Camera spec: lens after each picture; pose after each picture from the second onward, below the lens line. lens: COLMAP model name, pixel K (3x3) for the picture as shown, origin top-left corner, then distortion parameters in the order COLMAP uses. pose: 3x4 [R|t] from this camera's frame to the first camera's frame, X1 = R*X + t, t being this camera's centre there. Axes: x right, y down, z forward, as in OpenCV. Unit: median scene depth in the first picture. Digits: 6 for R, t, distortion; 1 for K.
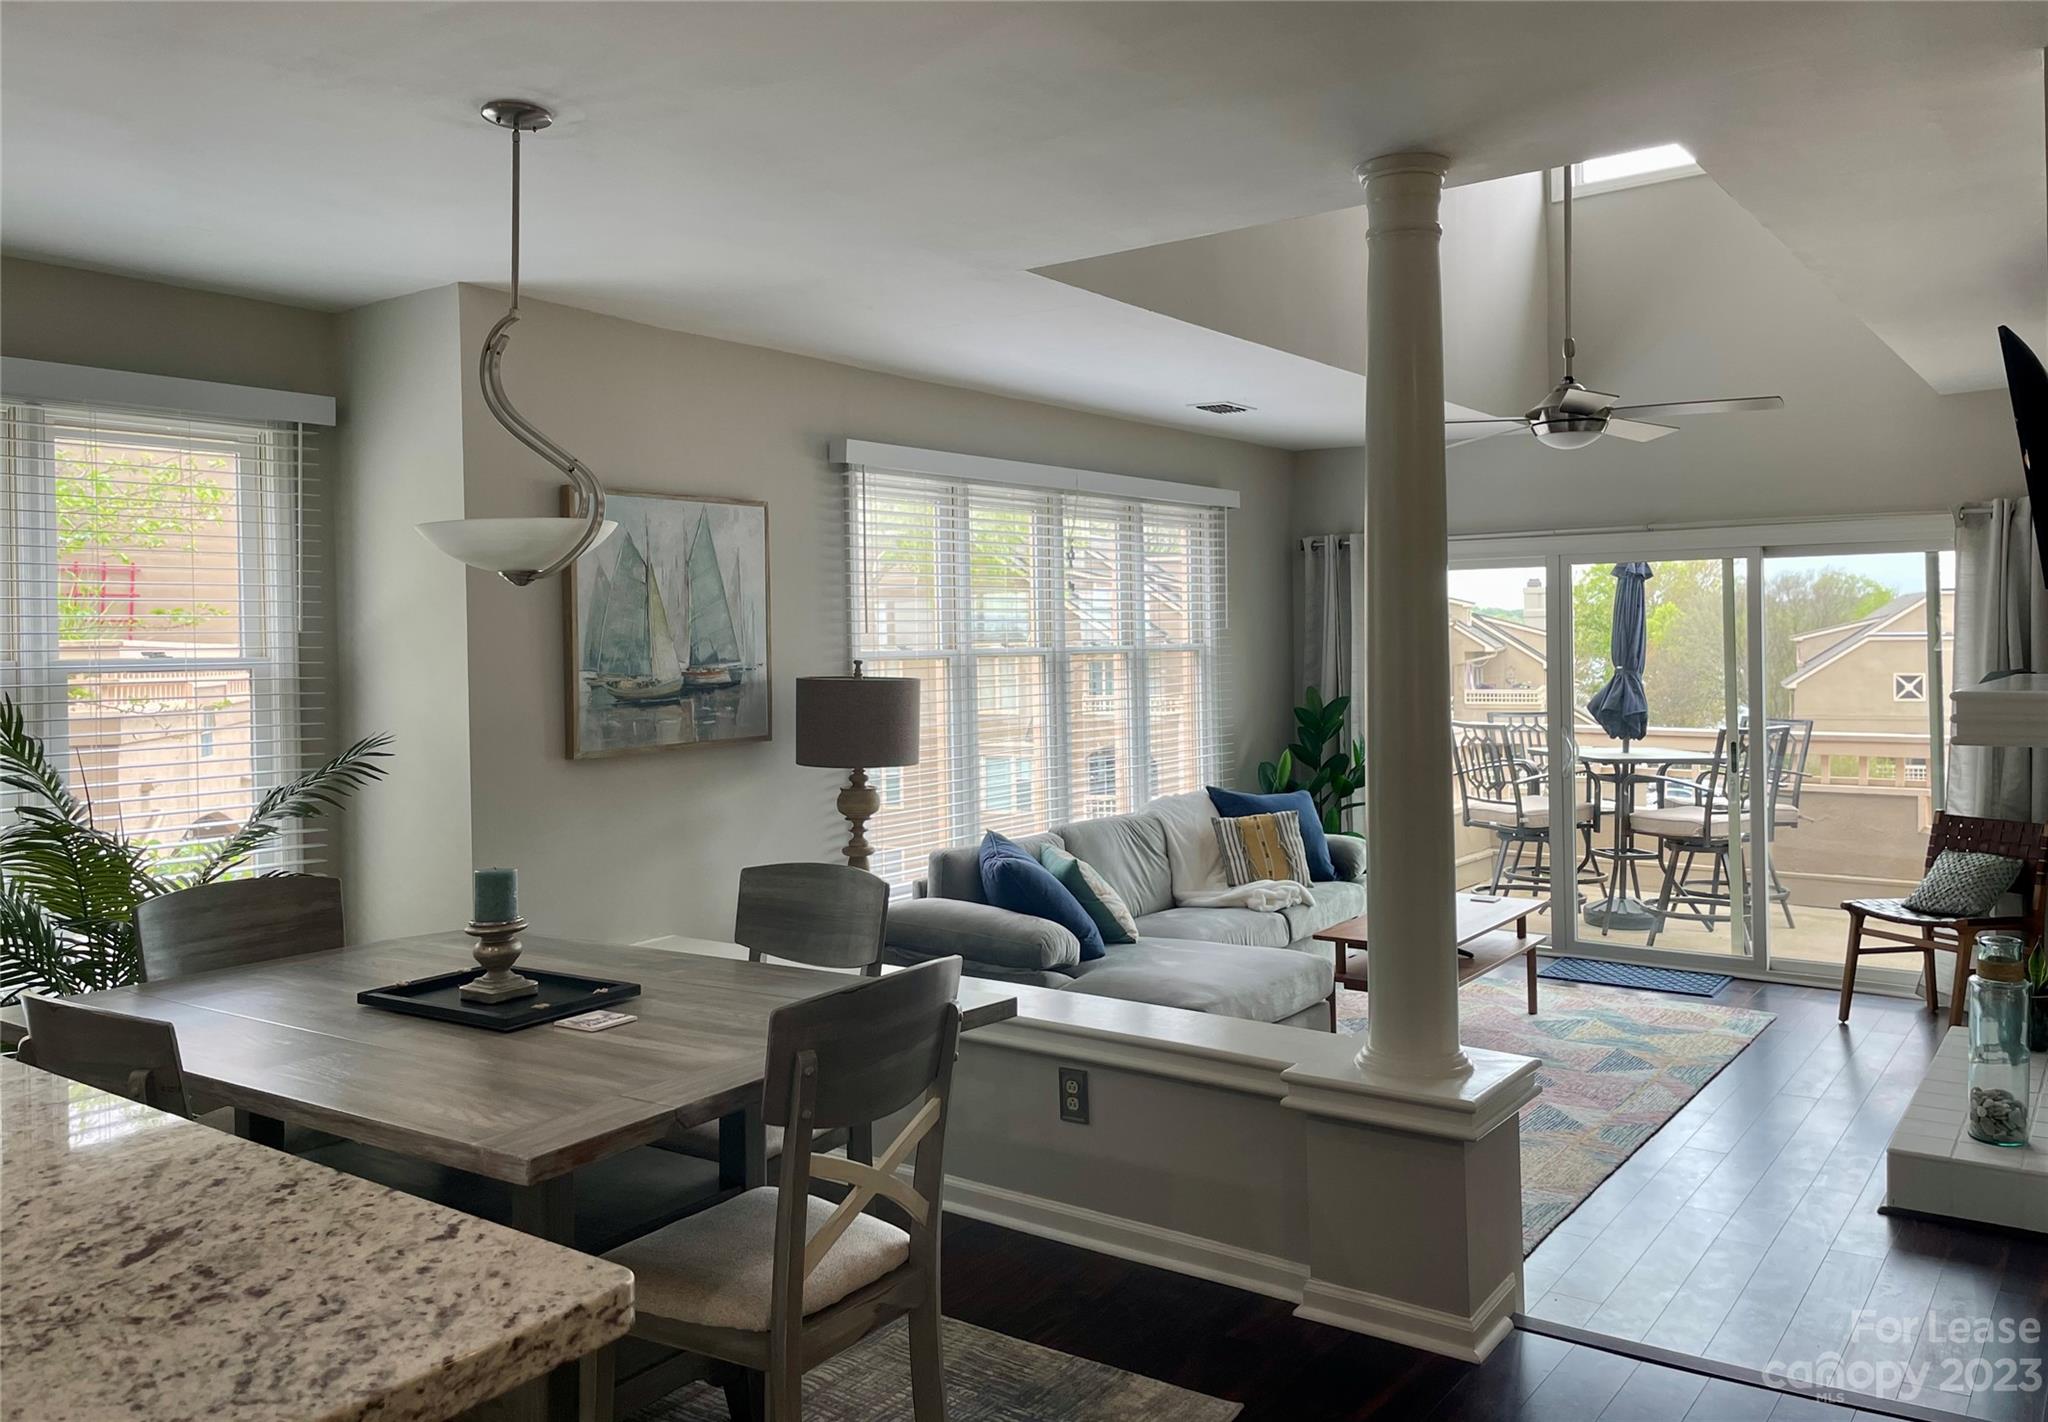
lens RADIAL K [[1547.8, 0, 1021.0], [0, 1547.8, 643.3], [0, 0, 1]] dist [0.098416, -0.137274]
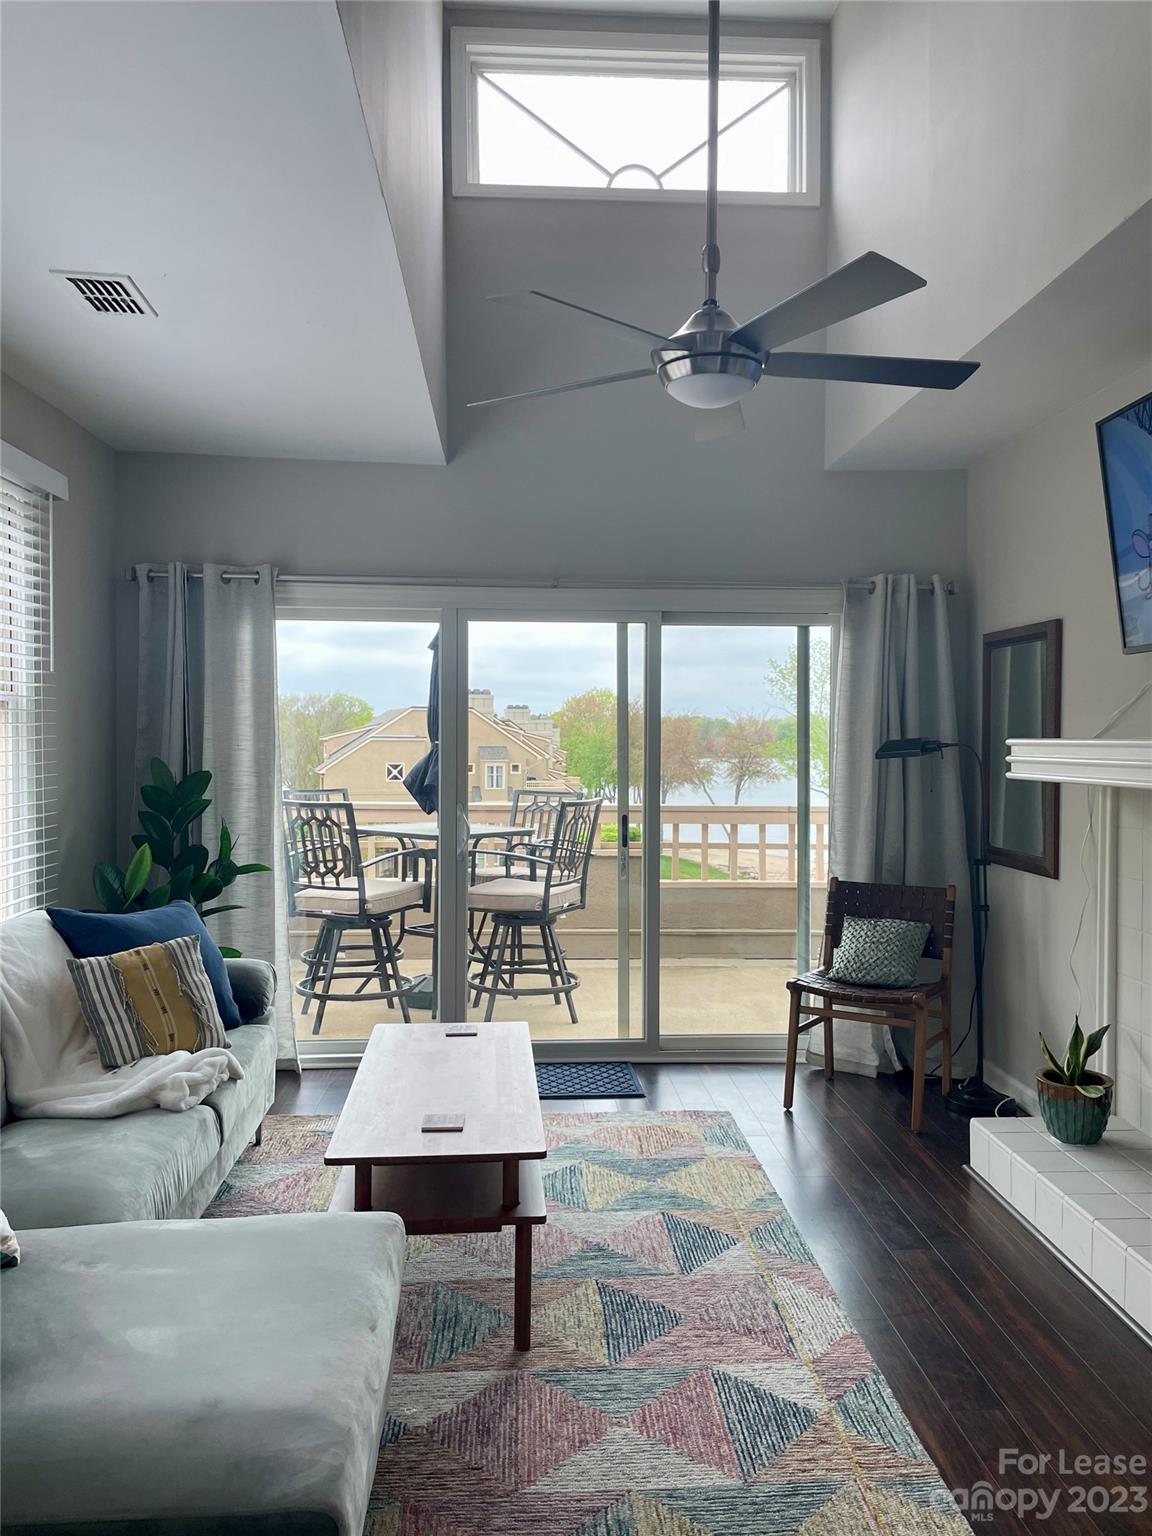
lens RADIAL K [[1158.5, 0, 575.3], [0, 1158.5, 757.4], [0, 0, 1]] dist [0.094631, -0.127845]
pose [[0.769460, 0.005184, 0.638674, -0.026525], [-0.013658, 0.999872, 0.008338, 0.026266], [-0.638549, -0.015139, 0.769432, 0.563121]]
